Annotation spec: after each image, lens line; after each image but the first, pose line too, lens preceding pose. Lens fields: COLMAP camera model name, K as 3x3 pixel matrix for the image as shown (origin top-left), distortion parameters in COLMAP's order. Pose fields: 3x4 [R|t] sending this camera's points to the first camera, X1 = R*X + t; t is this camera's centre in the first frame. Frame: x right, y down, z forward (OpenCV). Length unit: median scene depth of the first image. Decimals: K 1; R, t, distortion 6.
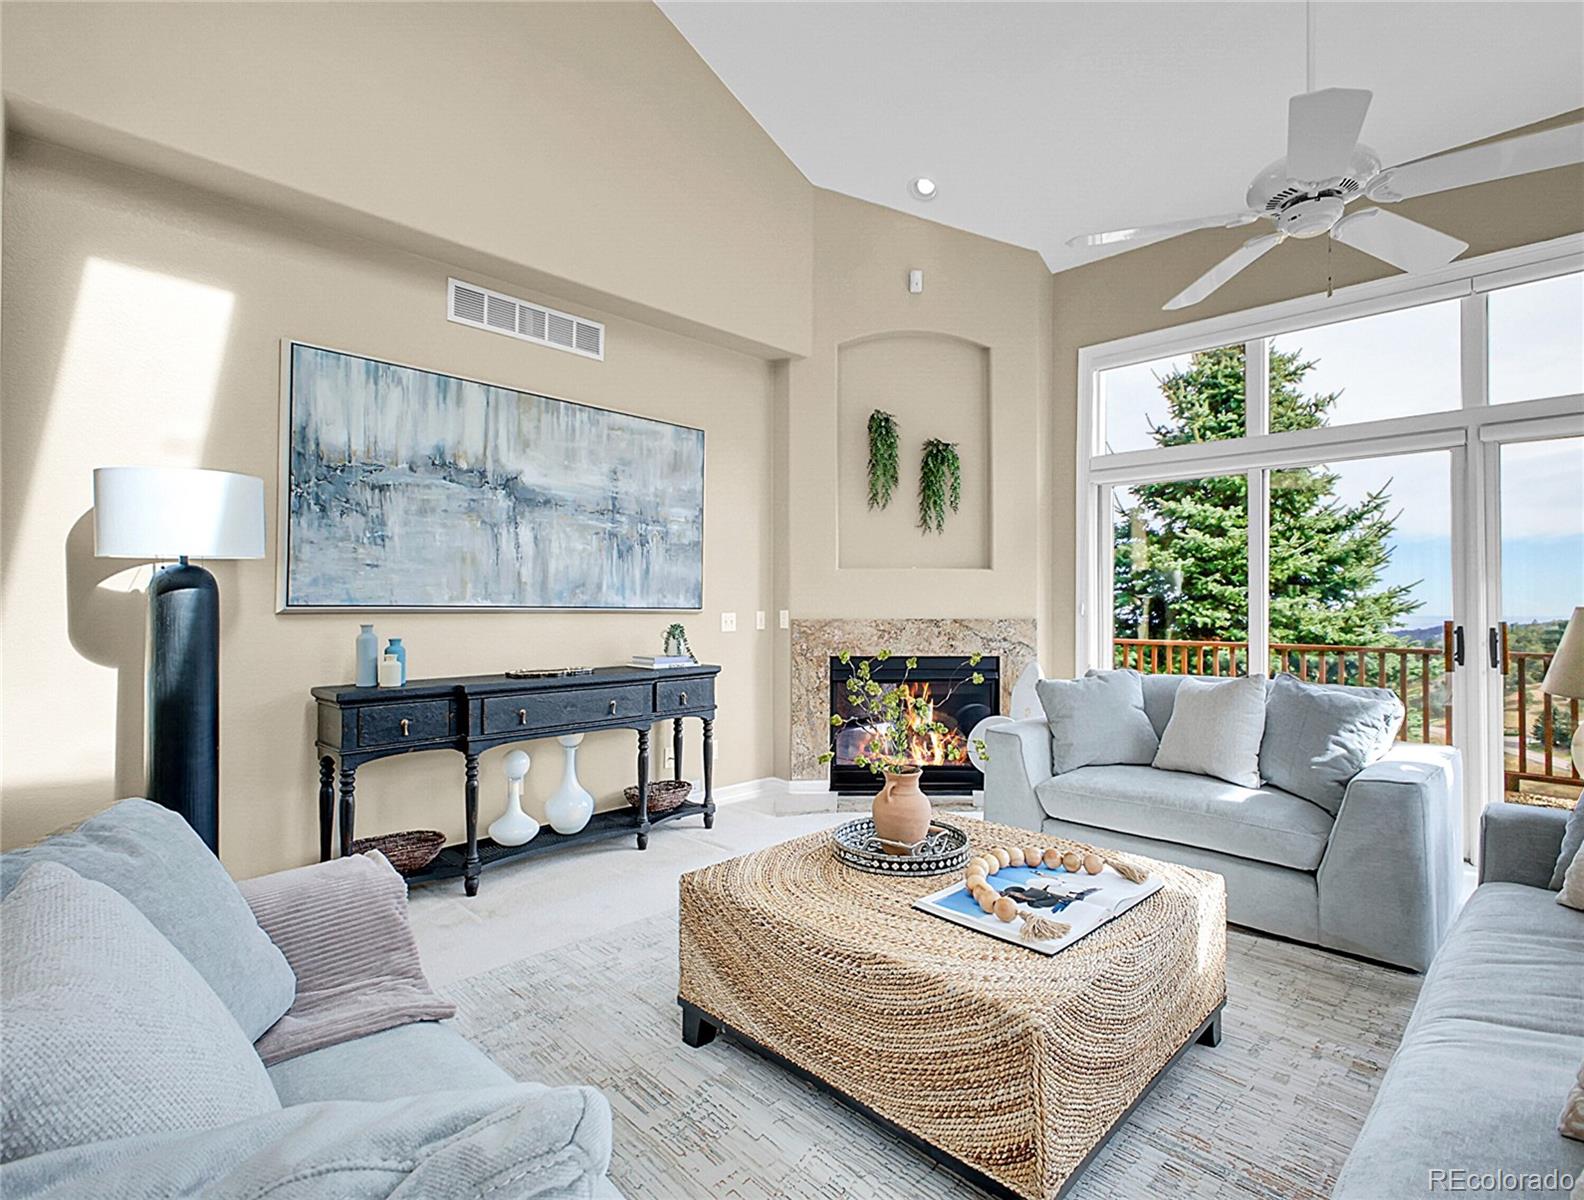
lens RADIAL K [[775.3, 0, 781.8], [0, 775.3, 593.1], [0, 0, 1]] dist [0.003551, 0.001854]
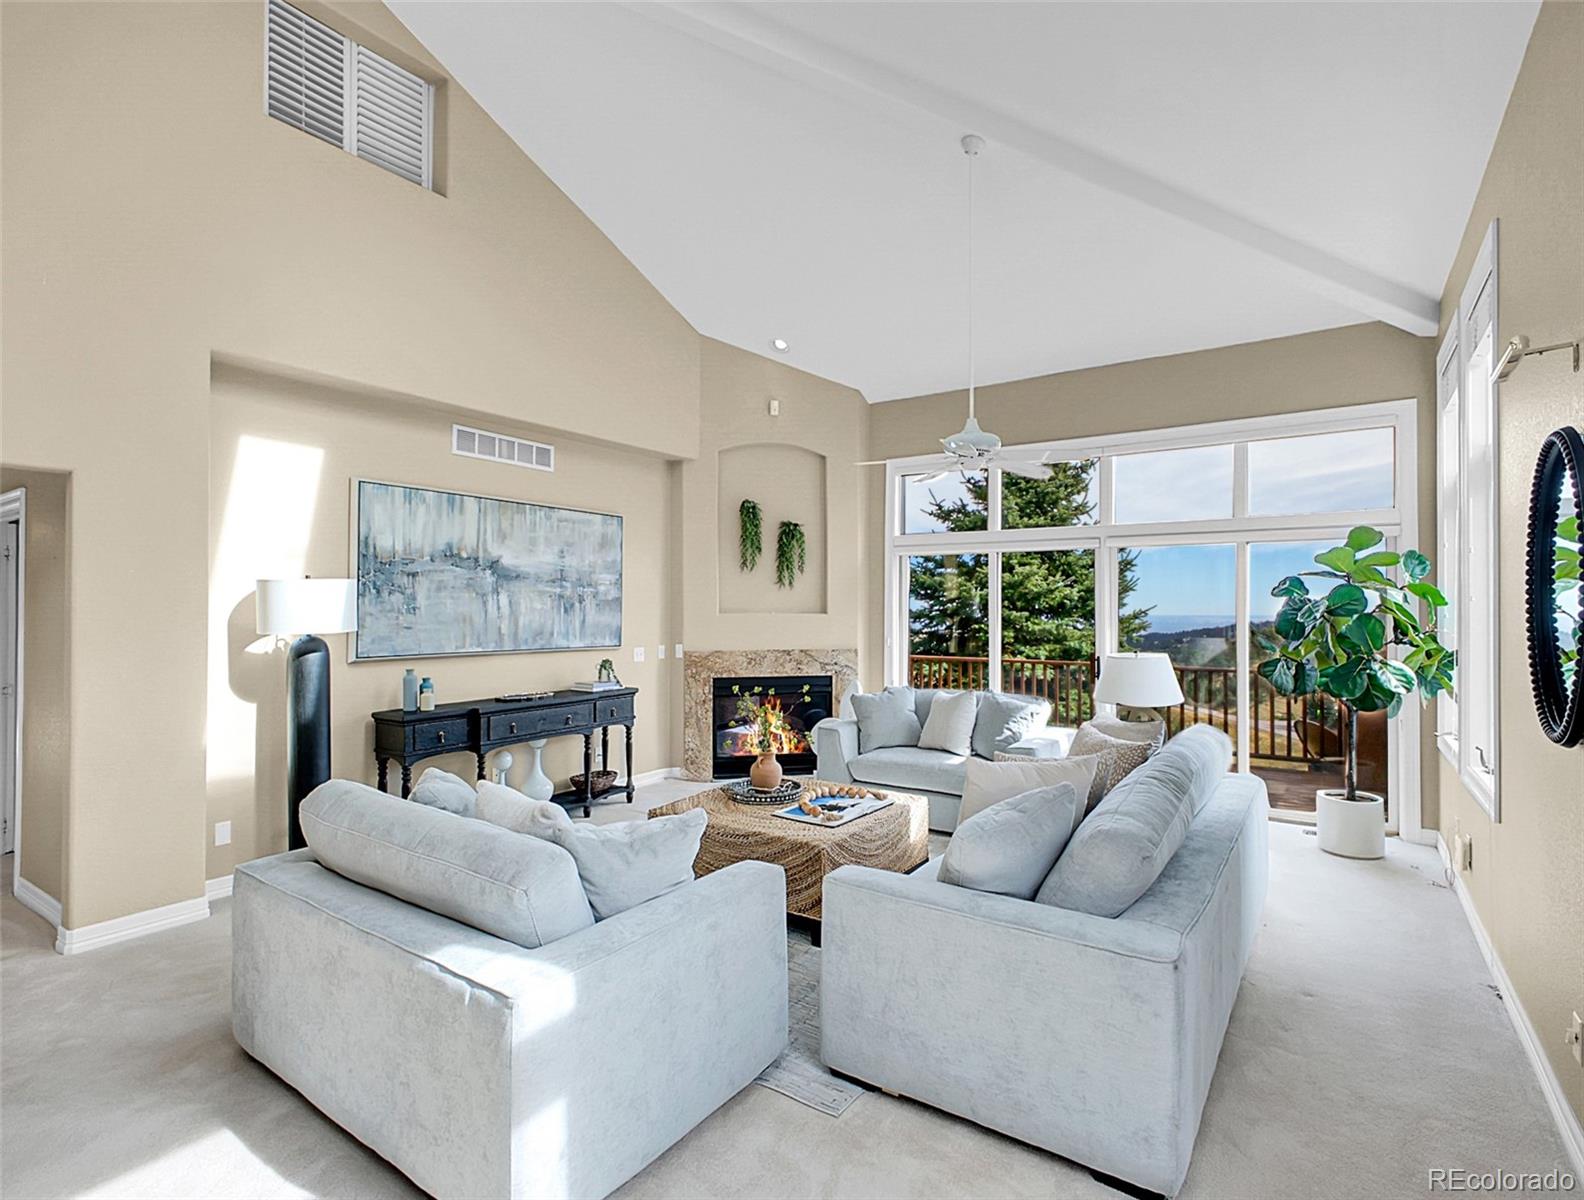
lens RADIAL K [[775.3, 0, 786.0], [0, 775.3, 600.2], [0, 0, 1]] dist [0.003551, 0.001854]
pose [[0.982693, 0.000095, 0.185243, -0.080766], [-0.000875, 0.999991, 0.004129, -0.077740], [-0.185241, -0.004219, 0.982684, -0.469638]]
